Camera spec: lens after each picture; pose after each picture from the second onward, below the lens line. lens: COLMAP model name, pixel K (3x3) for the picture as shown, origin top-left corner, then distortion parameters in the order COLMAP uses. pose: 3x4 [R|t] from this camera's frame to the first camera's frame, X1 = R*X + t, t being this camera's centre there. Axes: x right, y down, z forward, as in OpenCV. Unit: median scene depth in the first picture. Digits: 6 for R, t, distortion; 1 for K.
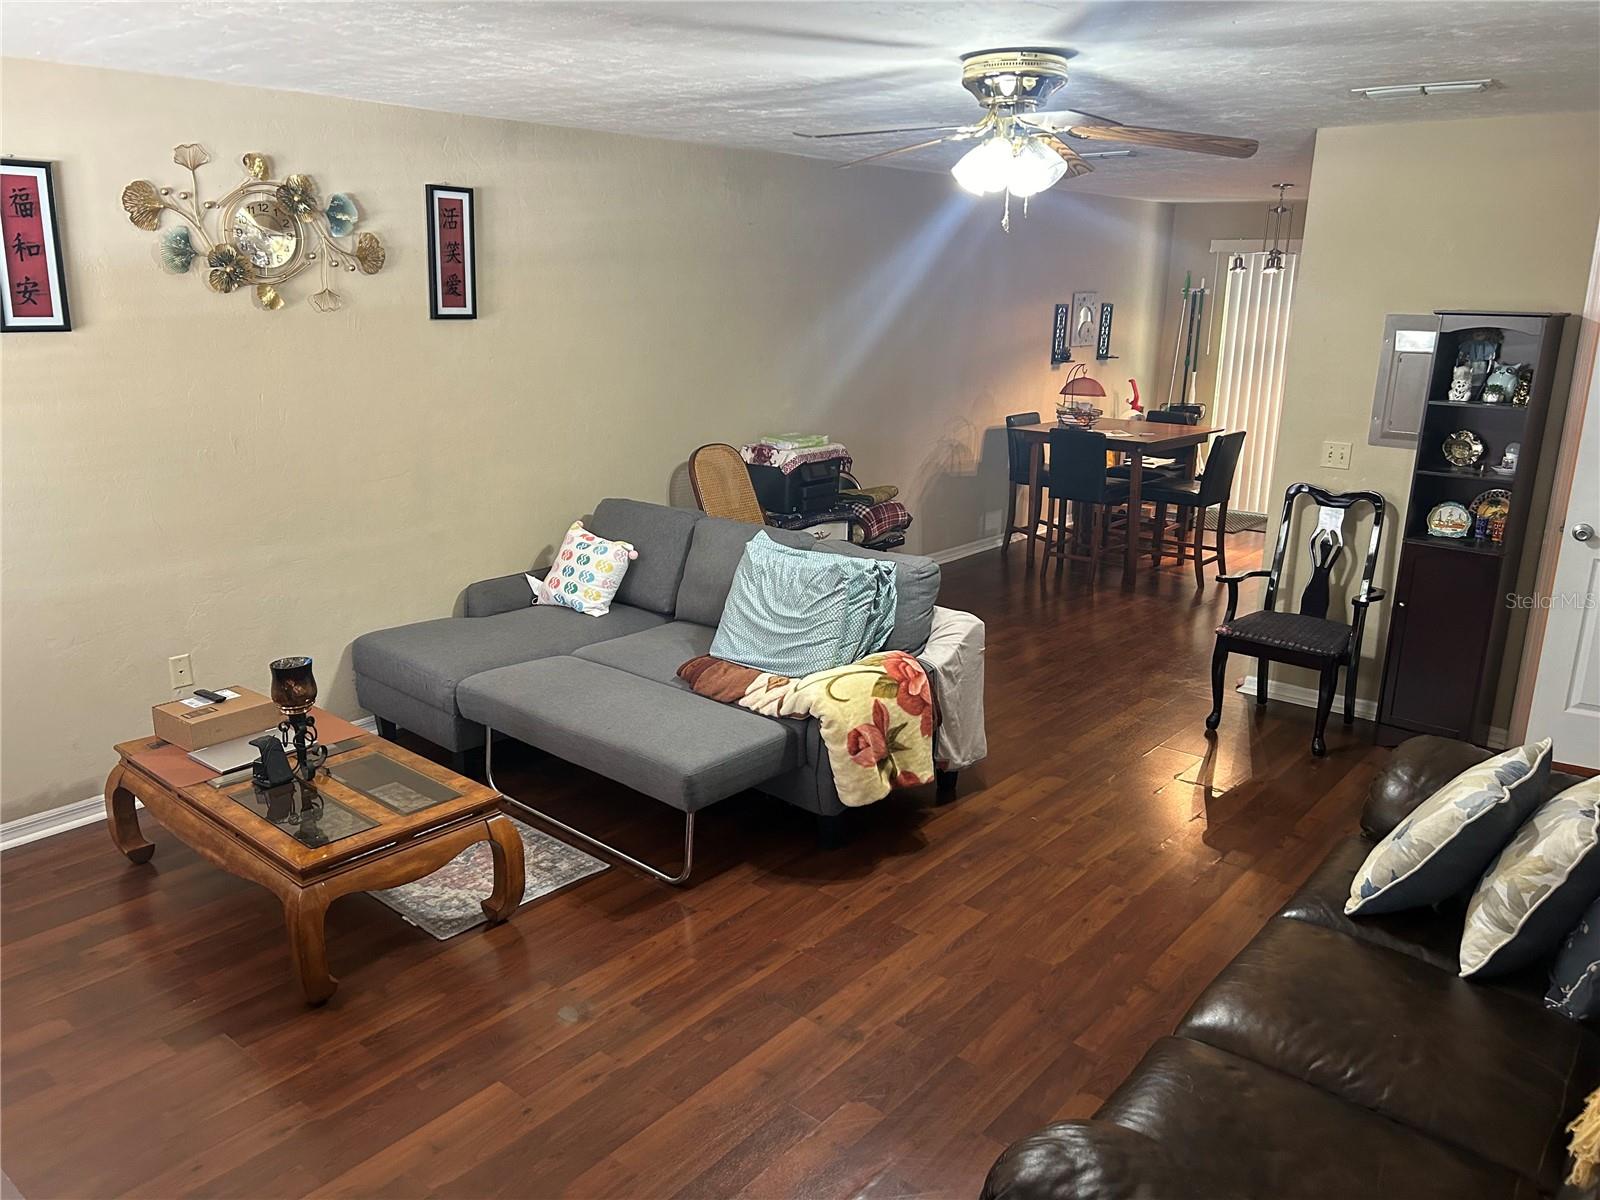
lens RADIAL K [[1186.6, 0, 792.3], [0, 1186.6, 596.7], [0, 0, 1]] dist [0.057774, -0.071291]
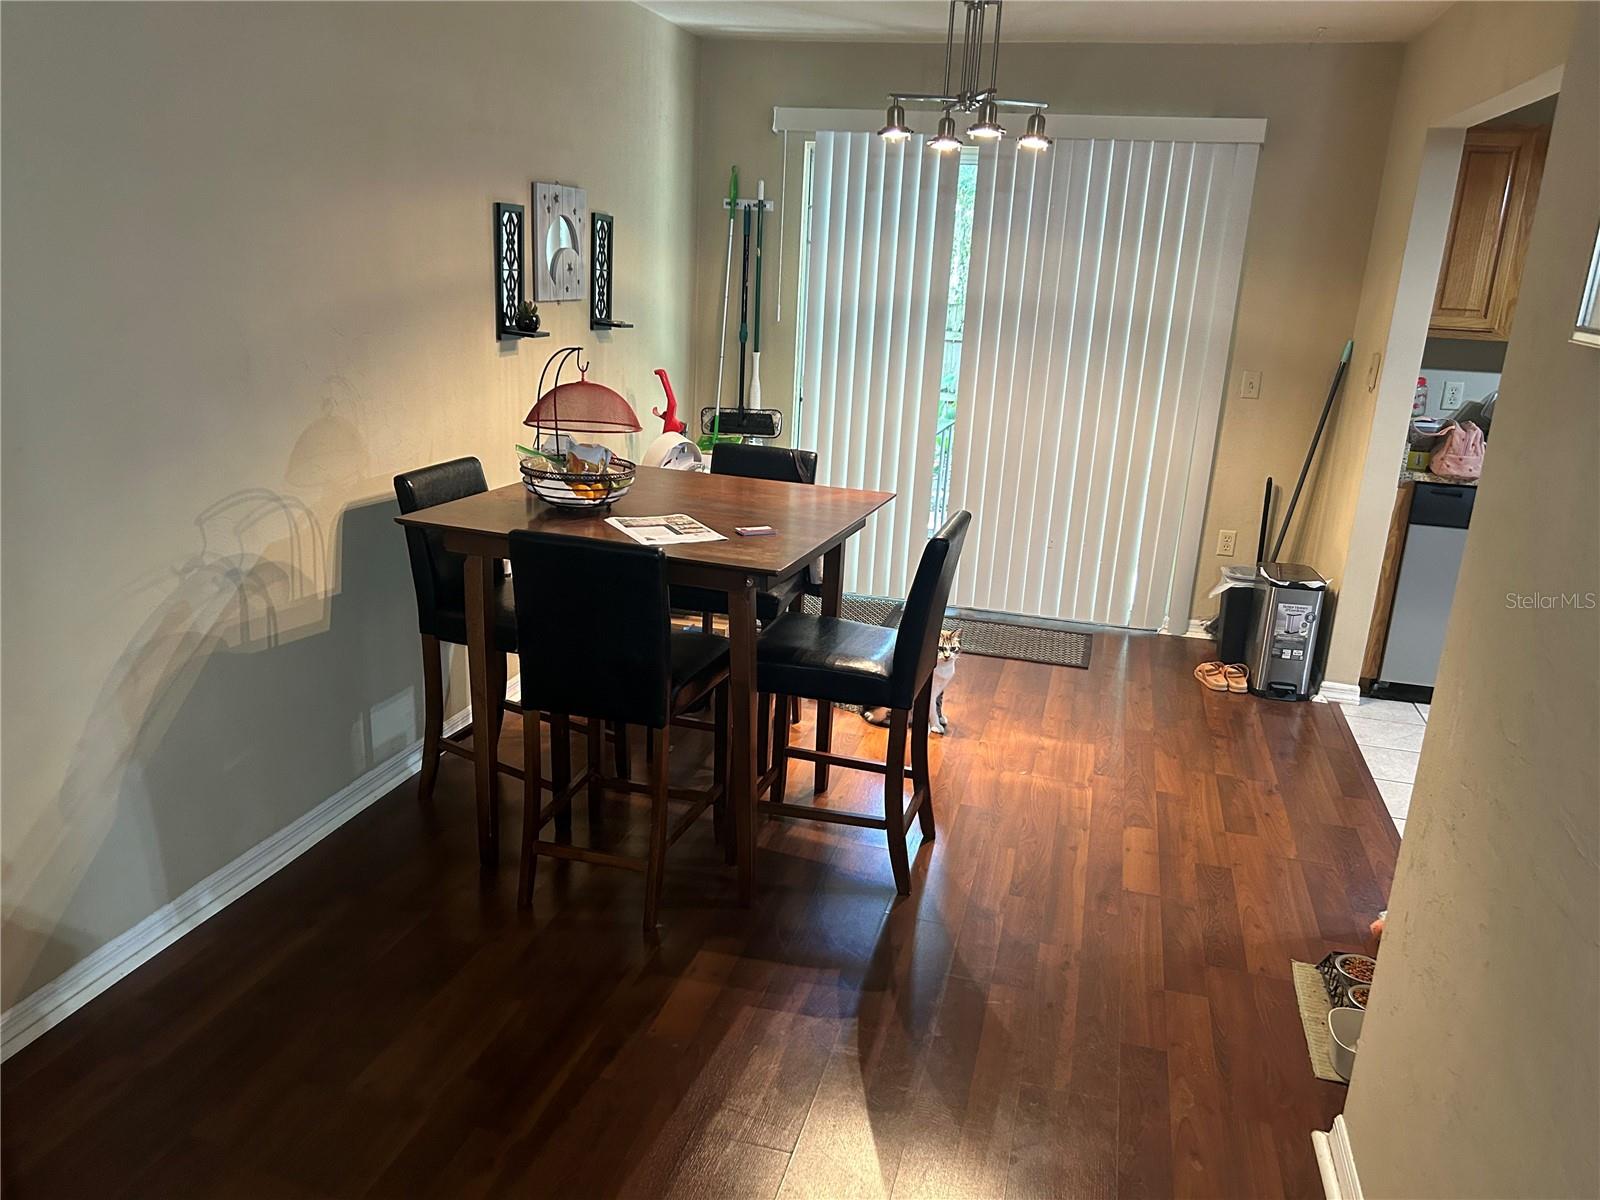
lens RADIAL K [[1186.6, 0, 800.7], [0, 1186.6, 607.9], [0, 0, 1]] dist [0.057774, -0.071291]
pose [[0.901990, -0.093537, 0.421504, 0.126573], [0.074700, 0.995337, 0.061027, -0.118377], [-0.425247, -0.023559, 0.904771, 0.565340]]
